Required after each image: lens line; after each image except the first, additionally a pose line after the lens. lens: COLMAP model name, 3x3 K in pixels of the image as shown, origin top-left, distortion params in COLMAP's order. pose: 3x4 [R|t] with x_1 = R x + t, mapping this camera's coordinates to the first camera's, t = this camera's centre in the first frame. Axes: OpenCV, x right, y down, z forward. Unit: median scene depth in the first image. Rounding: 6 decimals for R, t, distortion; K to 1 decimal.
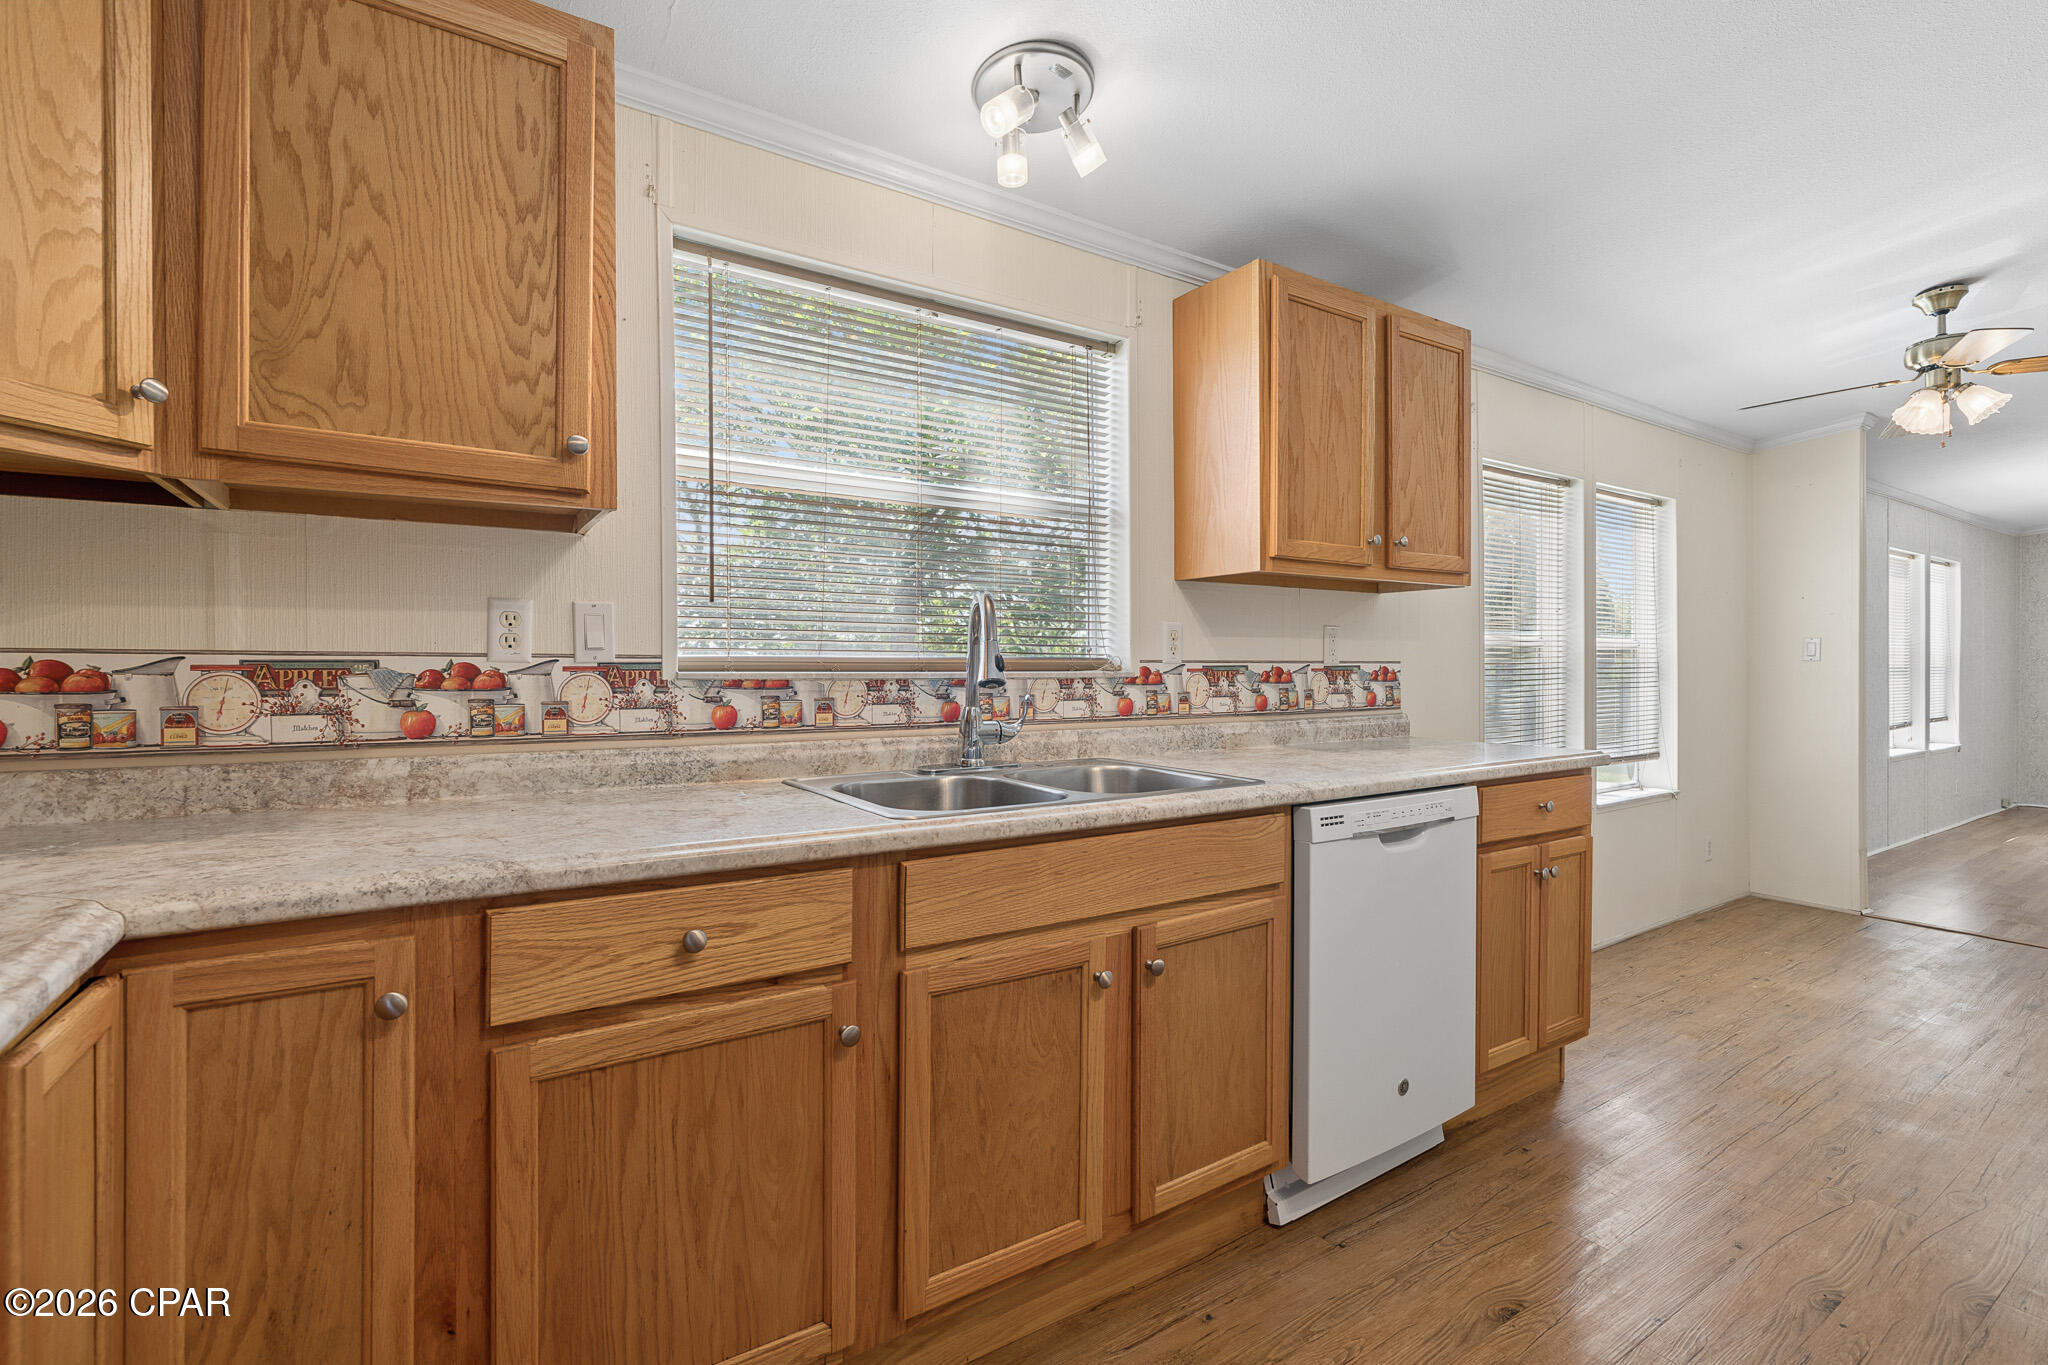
lens RADIAL K [[919.6, 0, 1011.3], [0, 919.6, 673.5], [0, 0, 1]] dist [-0.008344, 0.001545]
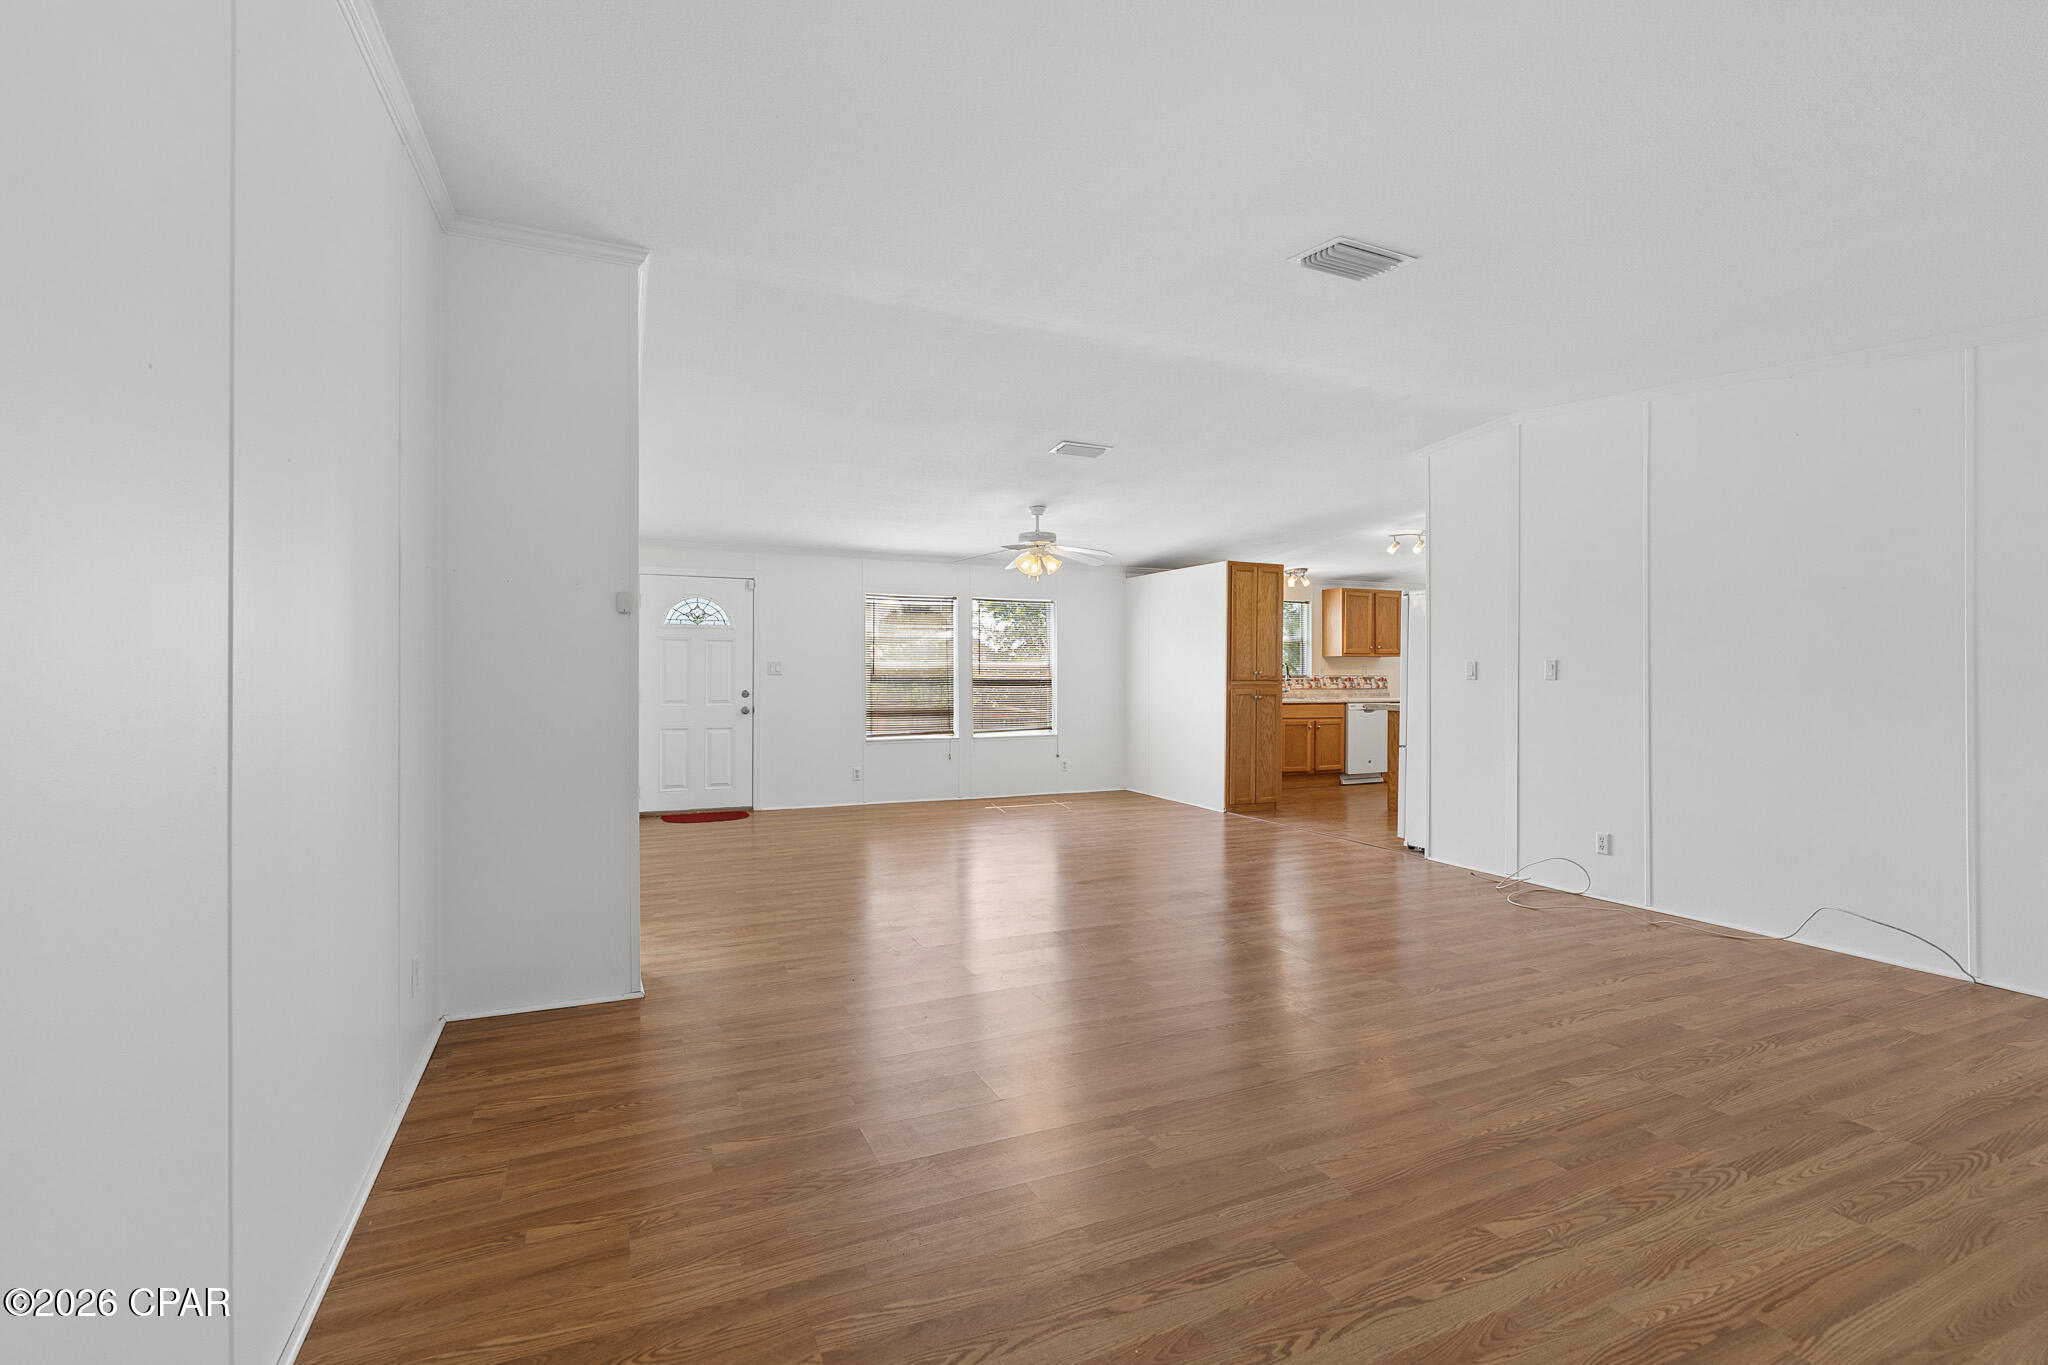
lens RADIAL K [[919.6, 0, 1014.5], [0, 919.6, 679.9], [0, 0, 1]] dist [-0.008344, 0.001545]
pose [[0.989432, 0.003526, -0.144951, -0.766833], [-0.004185, 0.999982, -0.004243, 0.036582], [0.144934, 0.004804, 0.989430, -4.253404]]
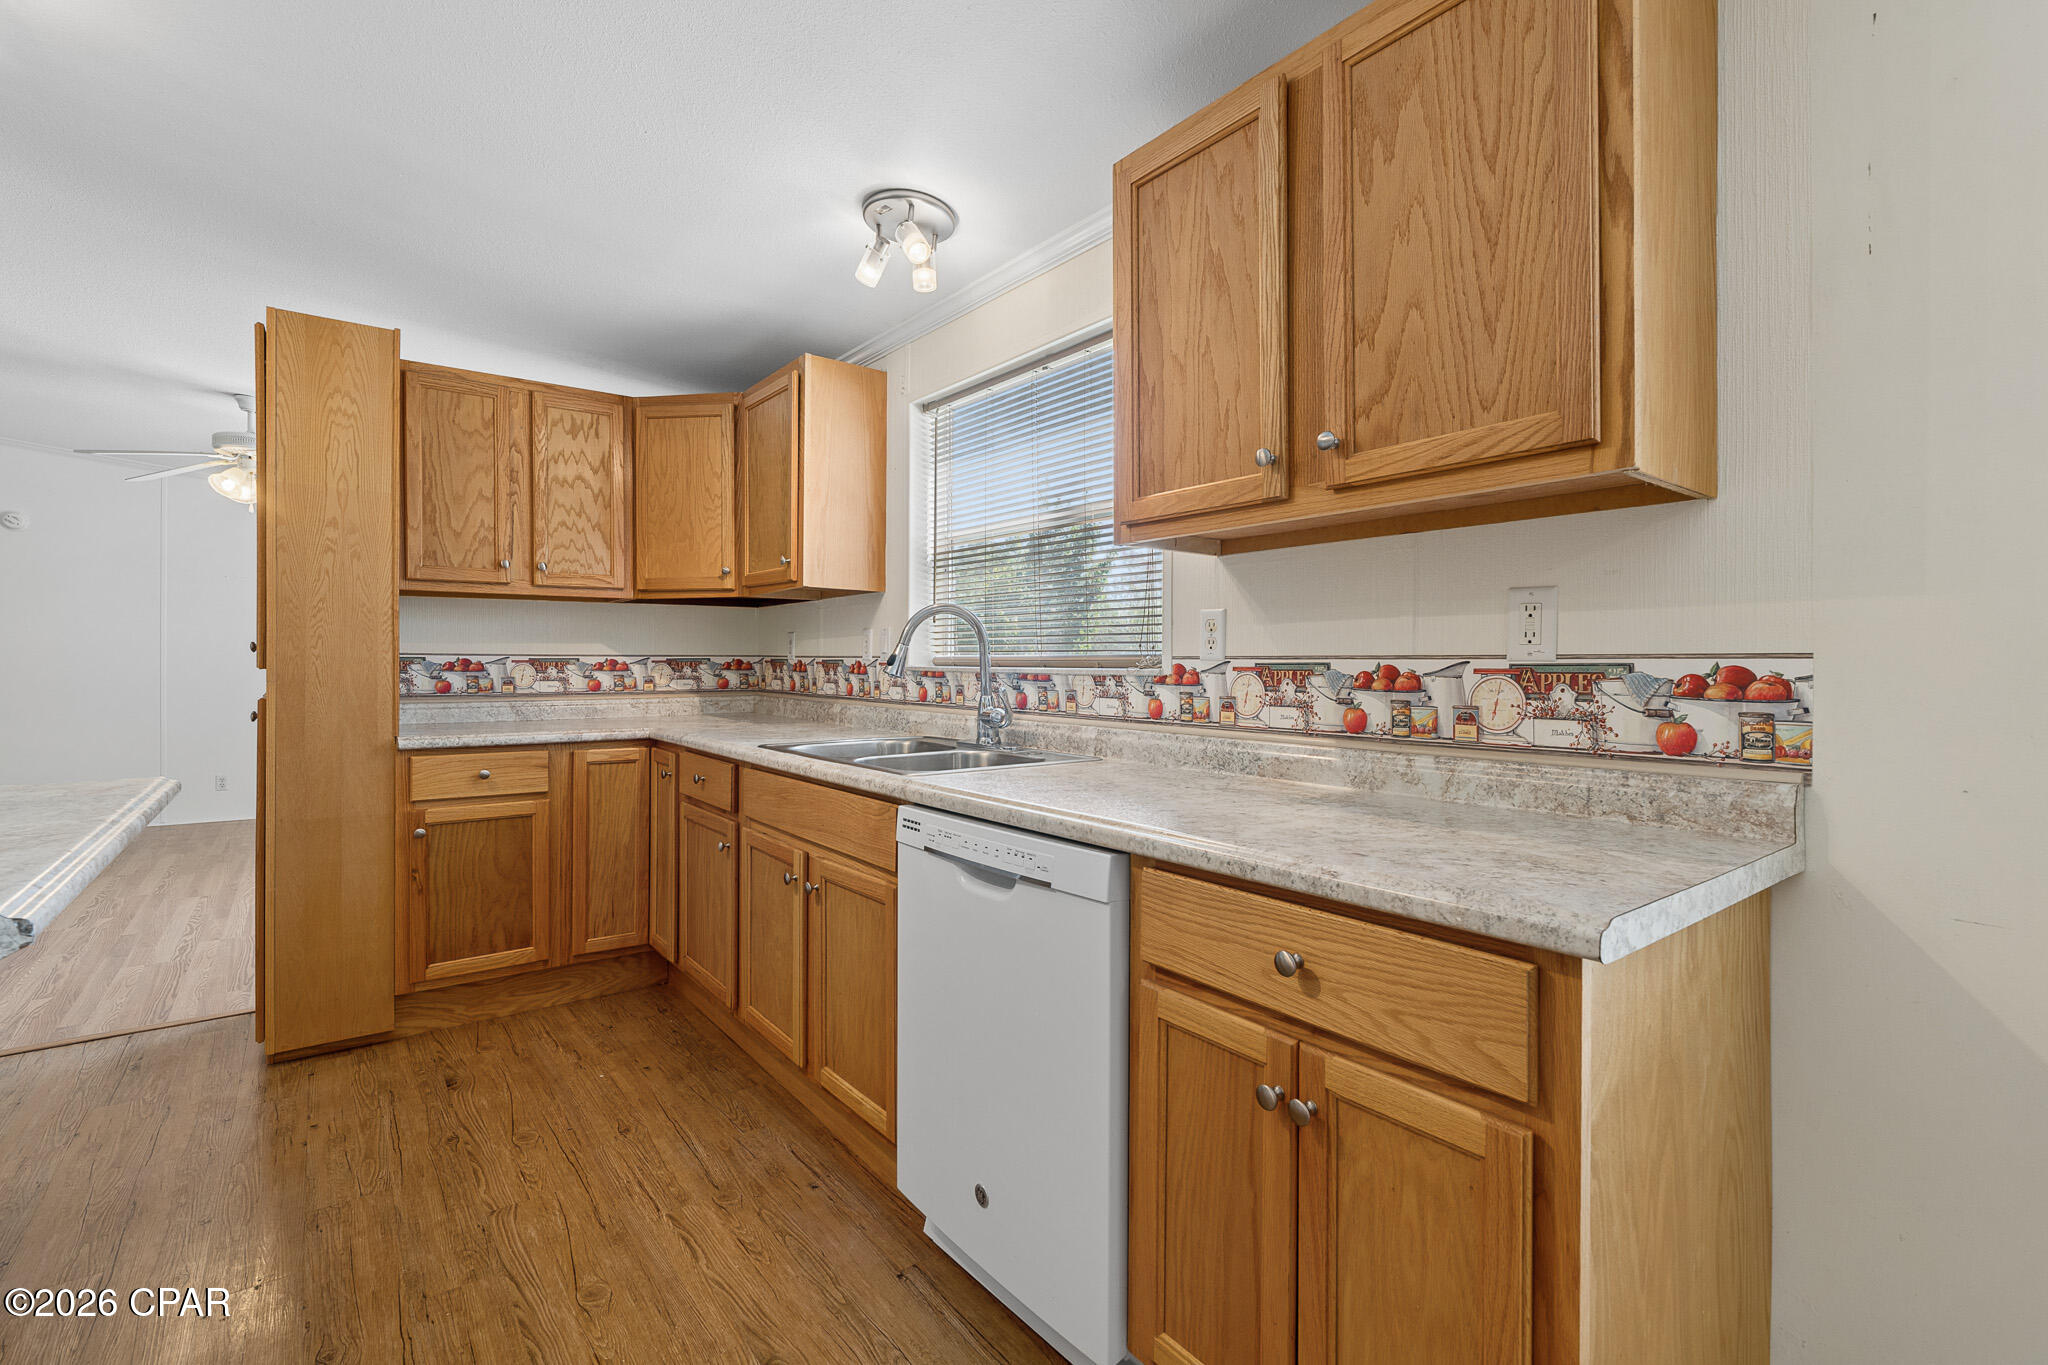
lens RADIAL K [[919.6, 0, 1013.4], [0, 919.6, 666.3], [0, 0, 1]] dist [-0.008344, 0.001545]
pose [[0.077034, -0.000134, -0.997028, 1.219012], [-0.016870, 0.999857, -0.001437, -0.001911], [0.996886, 0.016931, 0.077020, 0.962909]]
